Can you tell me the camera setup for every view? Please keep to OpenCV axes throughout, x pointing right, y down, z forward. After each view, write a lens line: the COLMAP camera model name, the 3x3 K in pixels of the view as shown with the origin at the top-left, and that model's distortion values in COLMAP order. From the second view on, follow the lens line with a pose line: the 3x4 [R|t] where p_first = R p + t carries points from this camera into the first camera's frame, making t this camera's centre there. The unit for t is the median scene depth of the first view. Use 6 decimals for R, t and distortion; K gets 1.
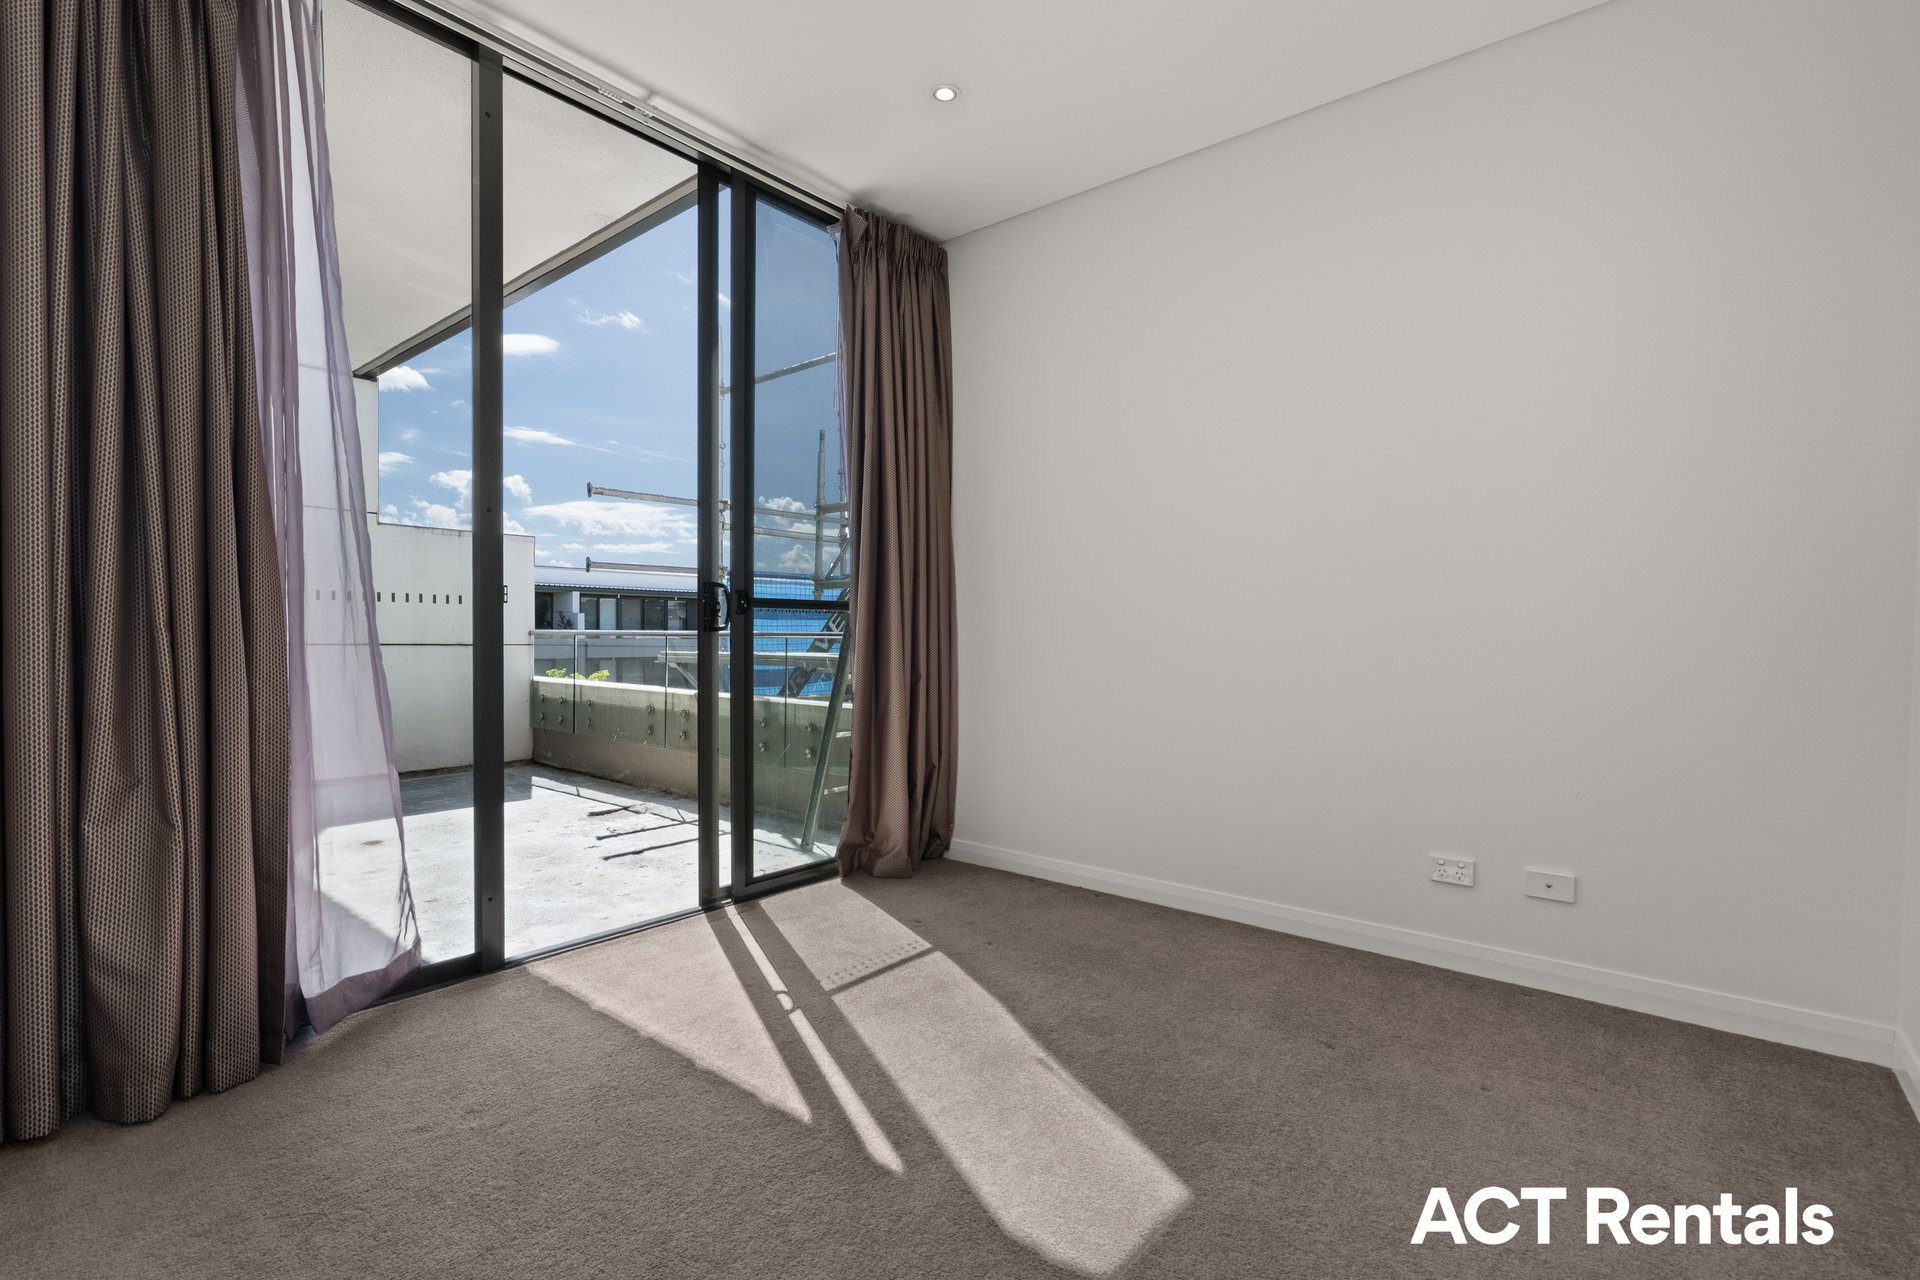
lens RADIAL K [[880.3, 0, 953.3], [0, 880.3, 635.6], [0, 0, 1]] dist [-0.000732, -0.000100]
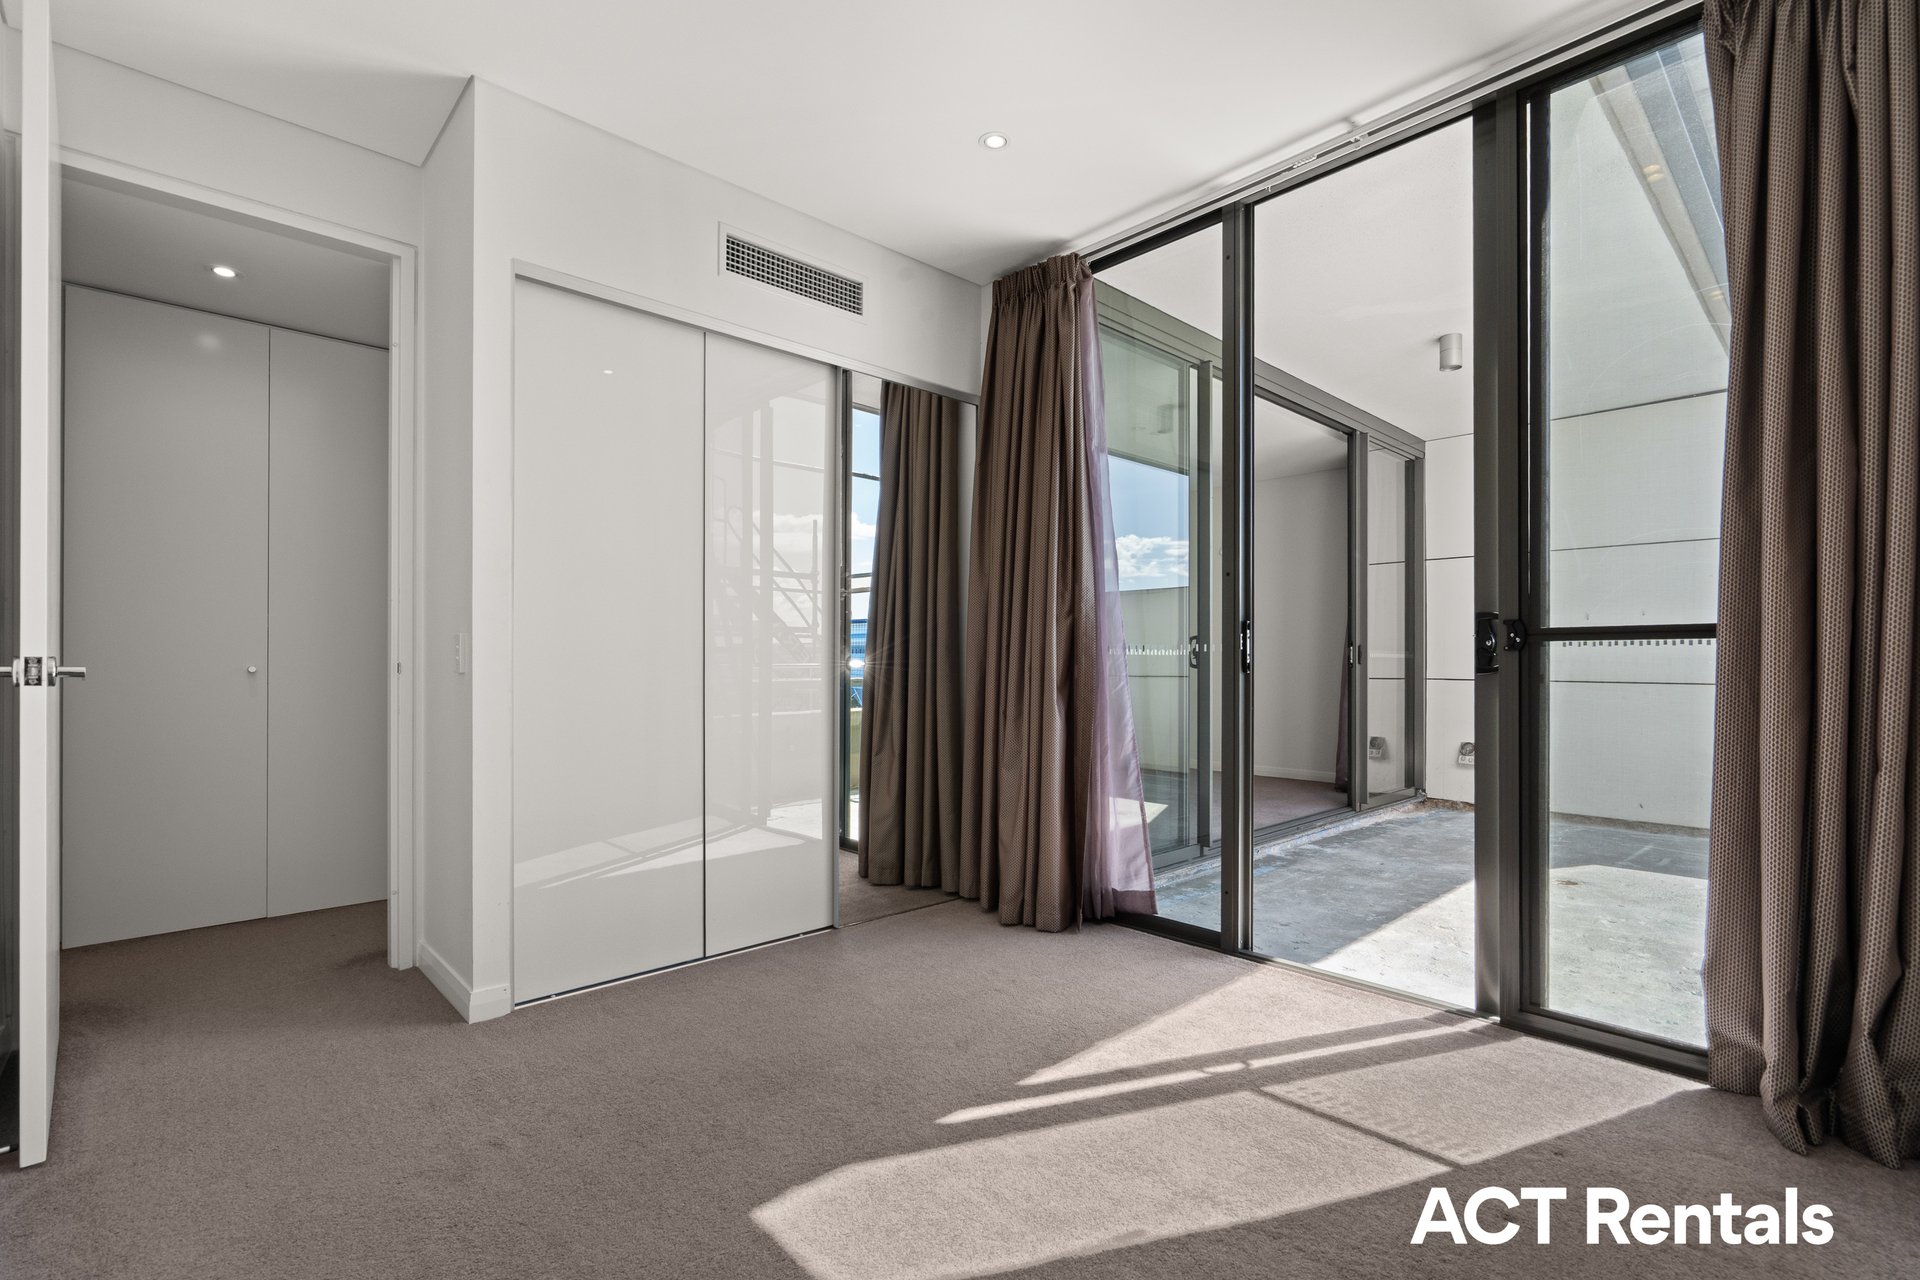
lens RADIAL K [[880.3, 0, 953.3], [0, 880.3, 635.6], [0, 0, 1]] dist [-0.000732, -0.000100]
pose [[-0.103282, -0.035100, -0.994033, 0.738329], [-0.008420, 0.999372, -0.034413, -0.009287], [0.994616, 0.004815, -0.103513, 0.757687]]
